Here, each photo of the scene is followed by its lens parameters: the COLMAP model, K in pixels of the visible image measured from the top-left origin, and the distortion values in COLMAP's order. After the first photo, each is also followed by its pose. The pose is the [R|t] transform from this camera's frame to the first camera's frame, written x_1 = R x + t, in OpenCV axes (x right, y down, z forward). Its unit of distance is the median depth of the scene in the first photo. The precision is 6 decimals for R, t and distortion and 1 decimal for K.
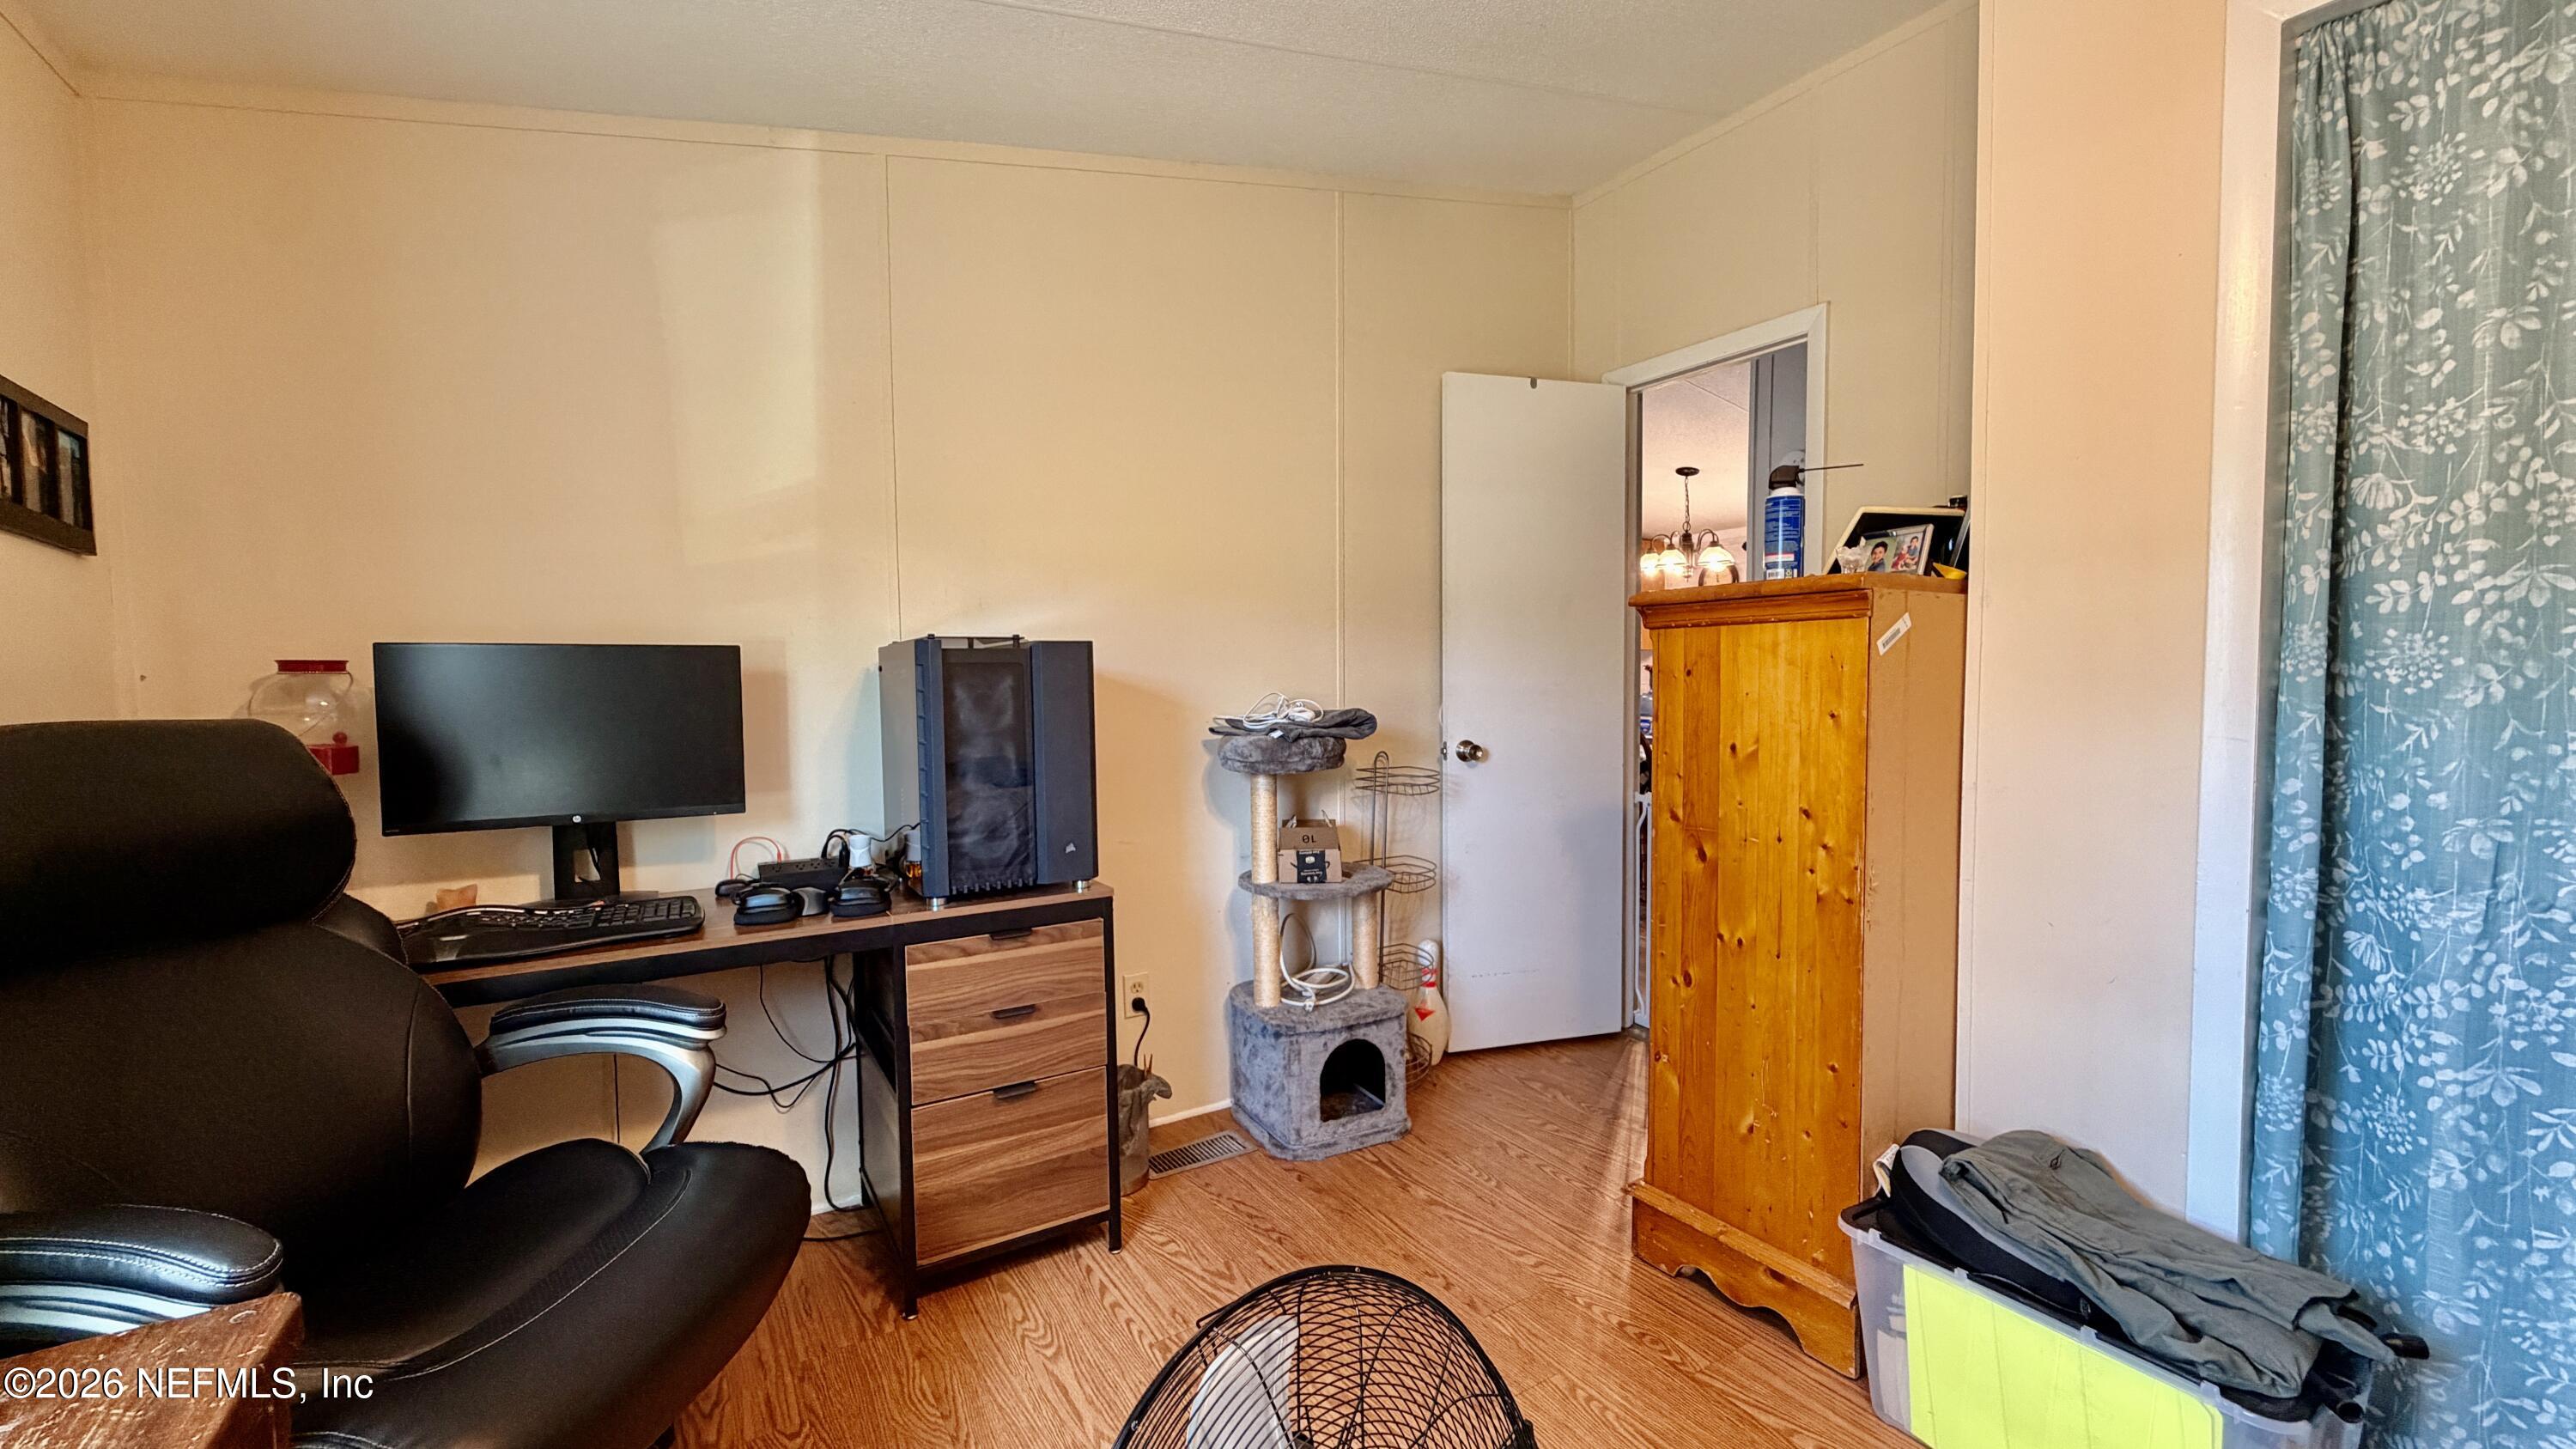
lens RADIAL K [[1025.7, 0, 1280.1], [0, 1025.7, 724.4], [0, 0, 1]] dist [0.000153, 0.000436]
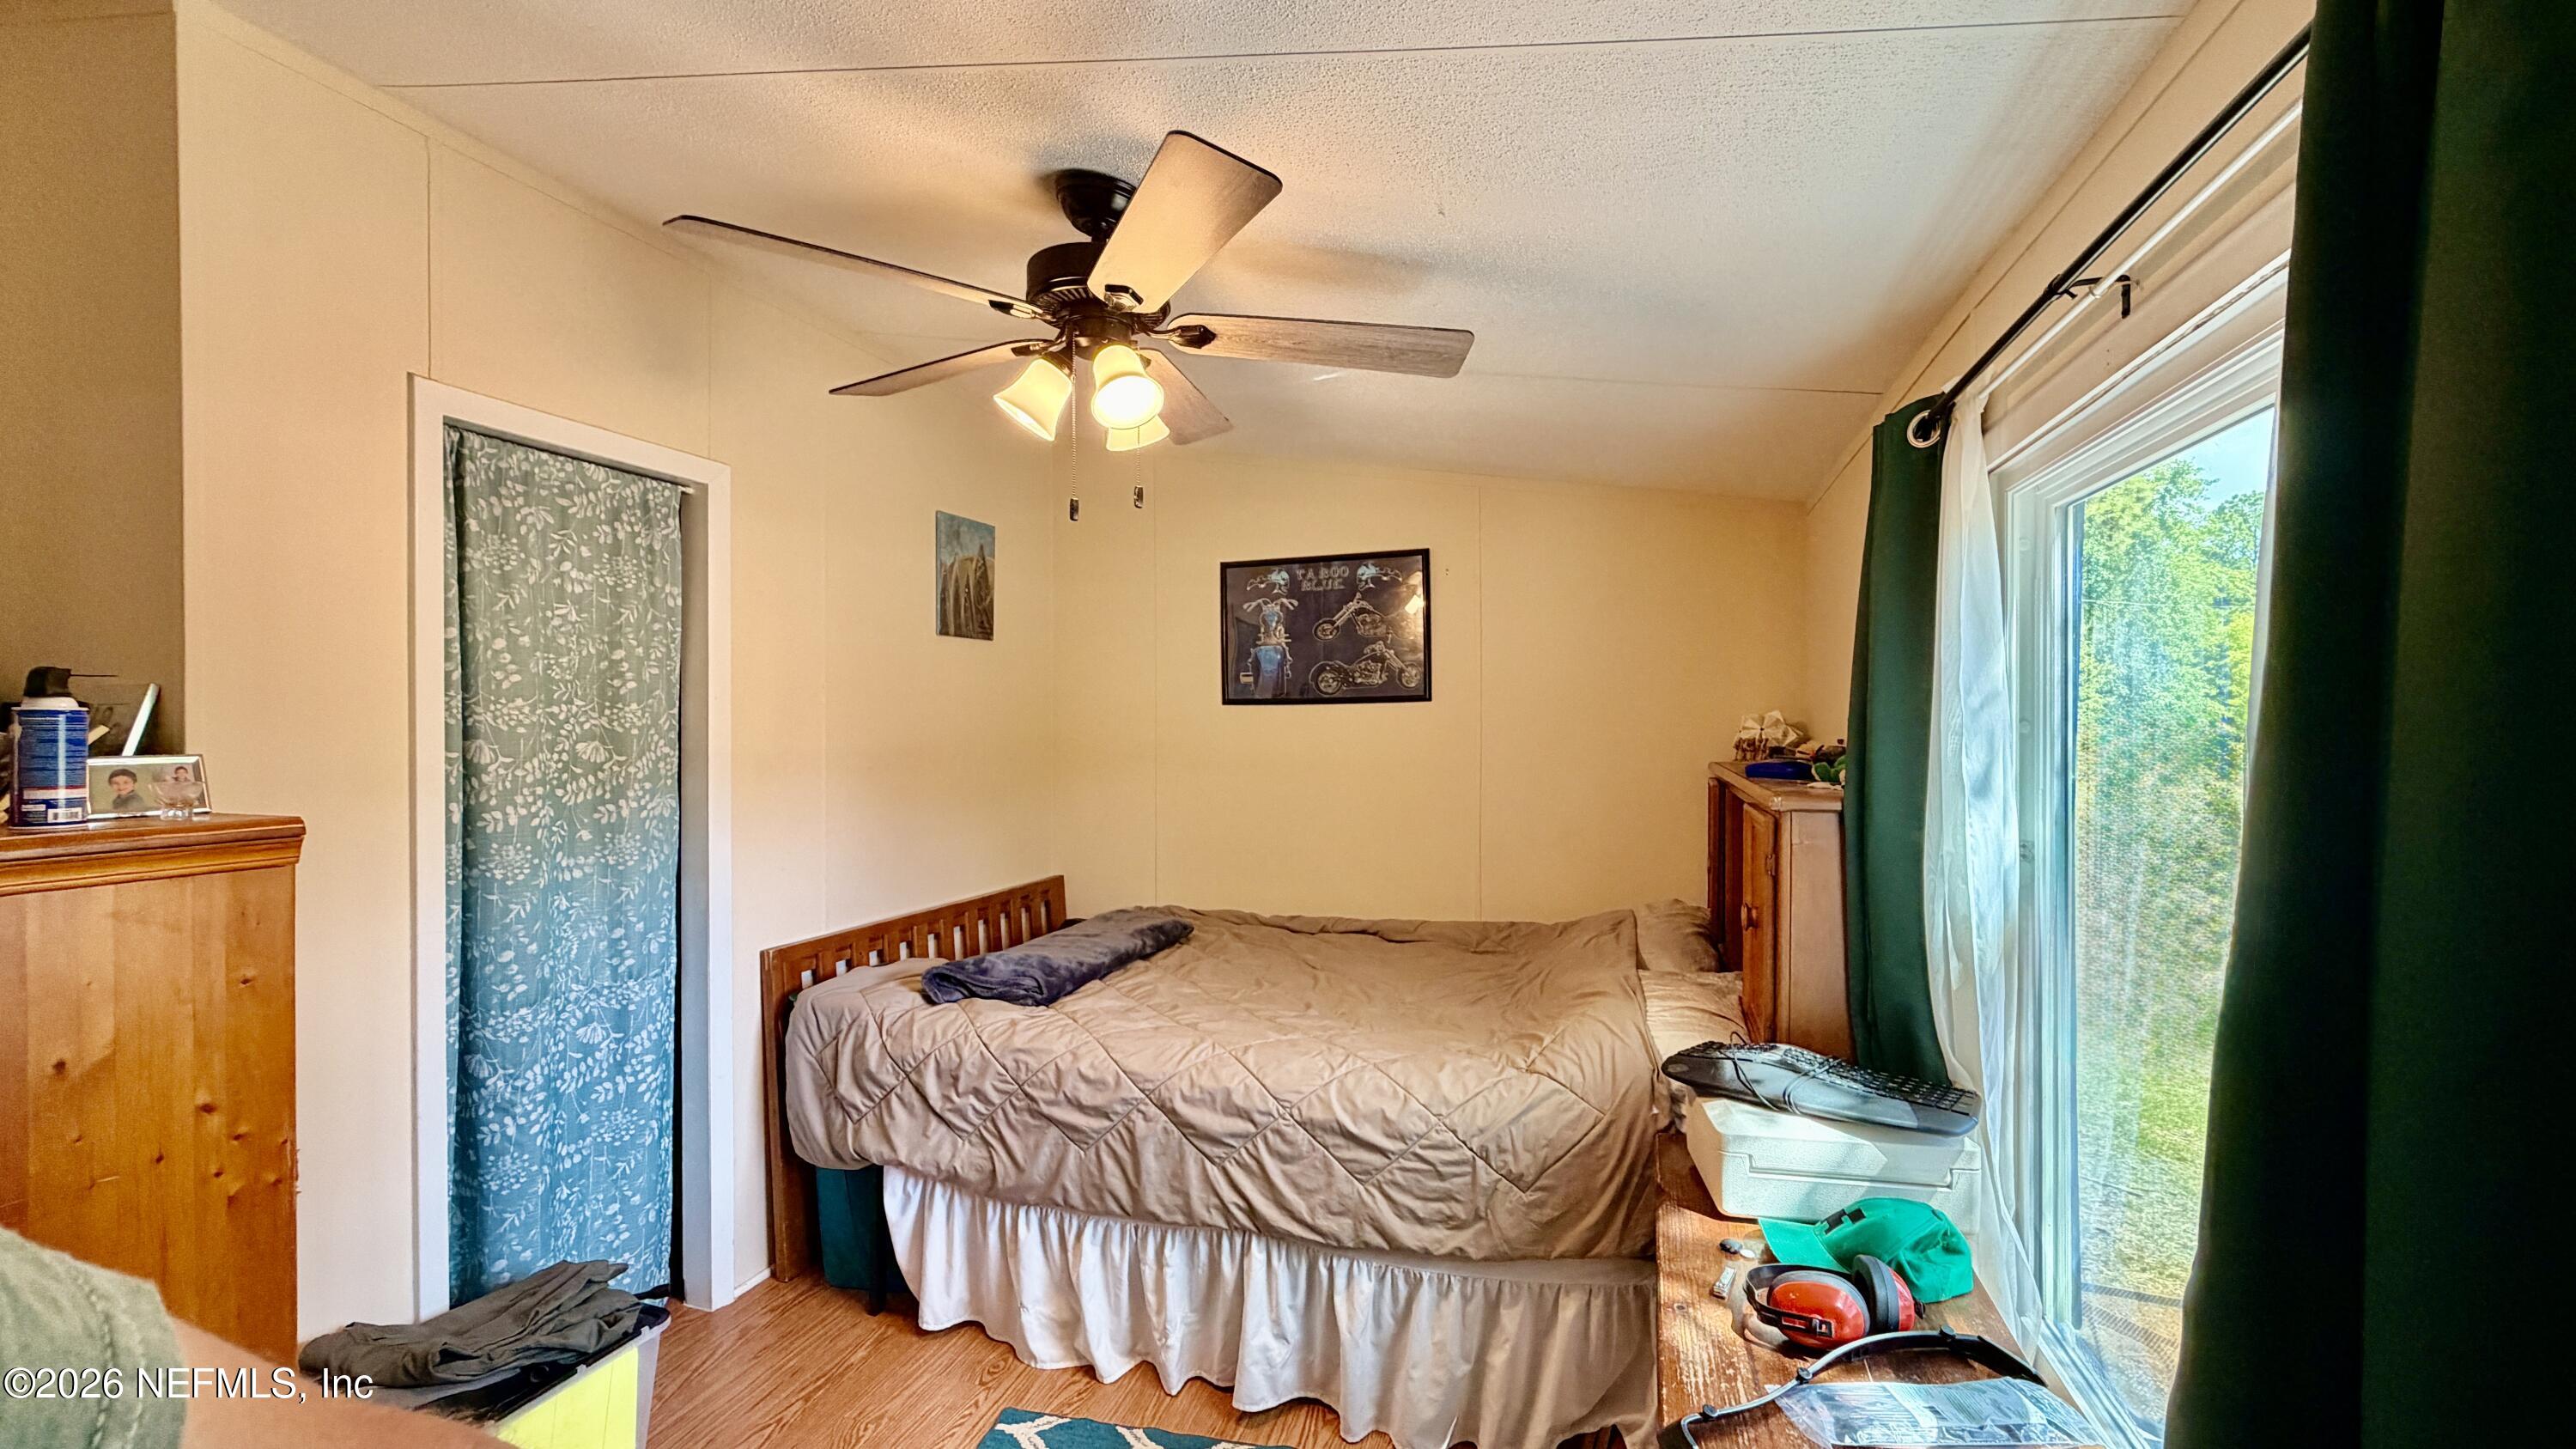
lens RADIAL K [[1025.7, 0, 1280.1], [0, 1025.7, 724.4], [0, 0, 1]] dist [0.000153, 0.000436]
pose [[-0.585047, 0.020126, 0.810749, -0.818100], [0.058930, 0.998104, 0.017748, -0.226012], [-0.808855, 0.058161, -0.585124, 0.938551]]
